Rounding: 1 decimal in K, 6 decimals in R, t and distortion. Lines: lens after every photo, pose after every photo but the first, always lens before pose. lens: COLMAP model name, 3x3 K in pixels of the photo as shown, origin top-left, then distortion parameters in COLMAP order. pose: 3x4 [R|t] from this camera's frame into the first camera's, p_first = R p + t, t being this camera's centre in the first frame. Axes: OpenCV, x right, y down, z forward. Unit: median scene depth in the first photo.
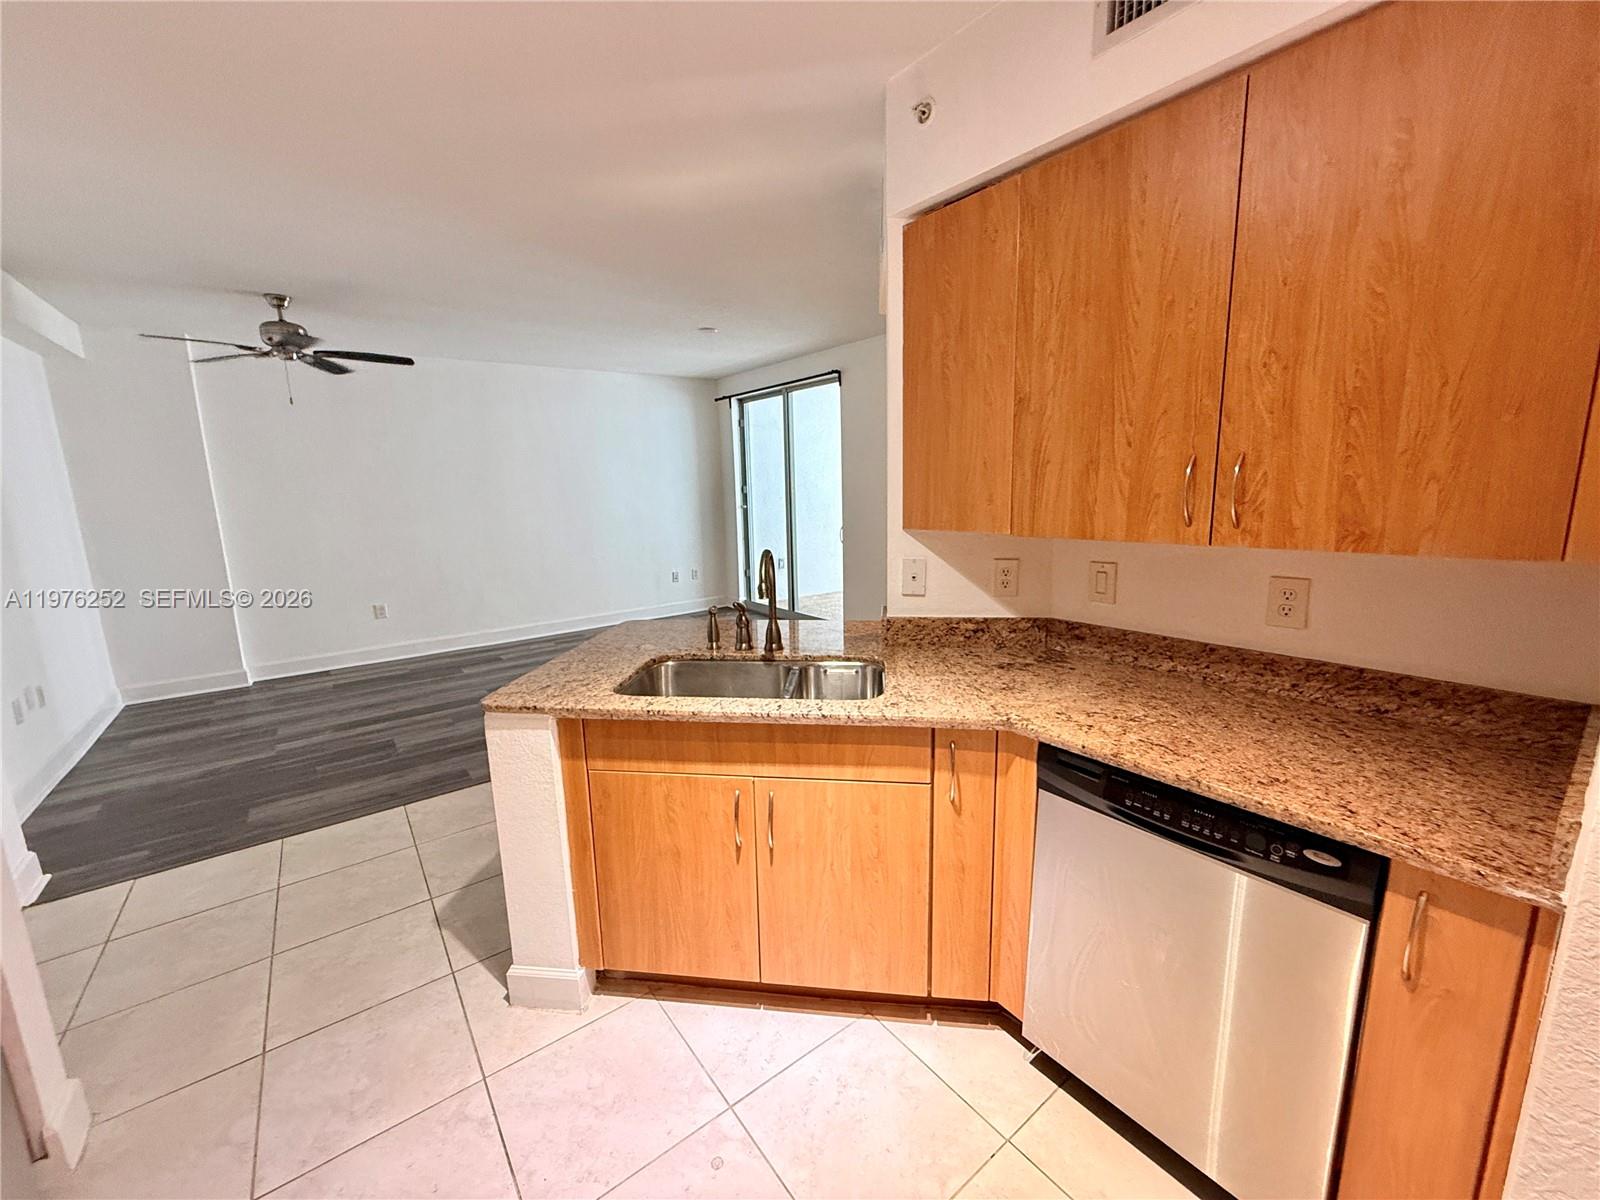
lens RADIAL K [[635.0, 0, 796.0], [0, 635.0, 599.8], [0, 0, 1]] dist [-0.002444, 0.000165]
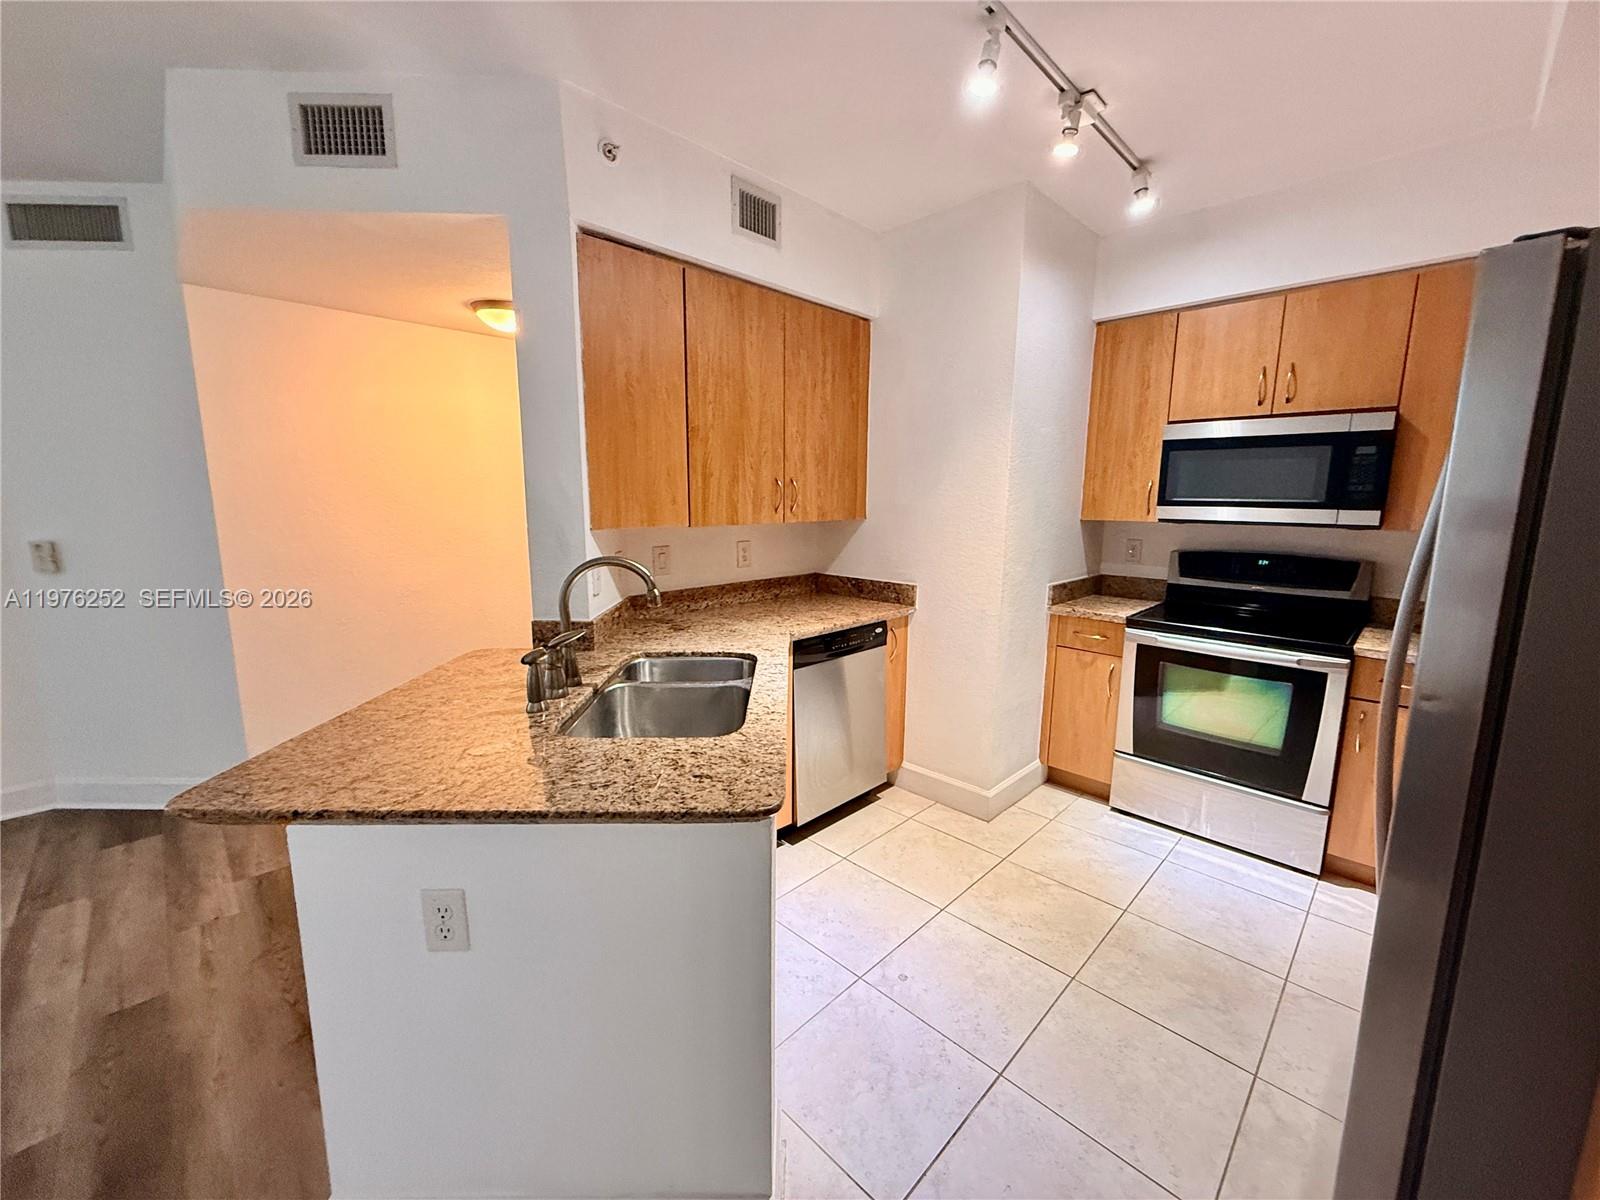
lens RADIAL K [[636.5, 0, 799.1], [0, 636.5, 598.1], [0, 0, 1]] dist [0.002192, 0.000071]
pose [[-0.138538, -0.138894, 0.980569, -1.089100], [0.172242, 0.971648, 0.161966, -0.139626], [-0.975264, 0.191334, -0.110687, 0.994480]]
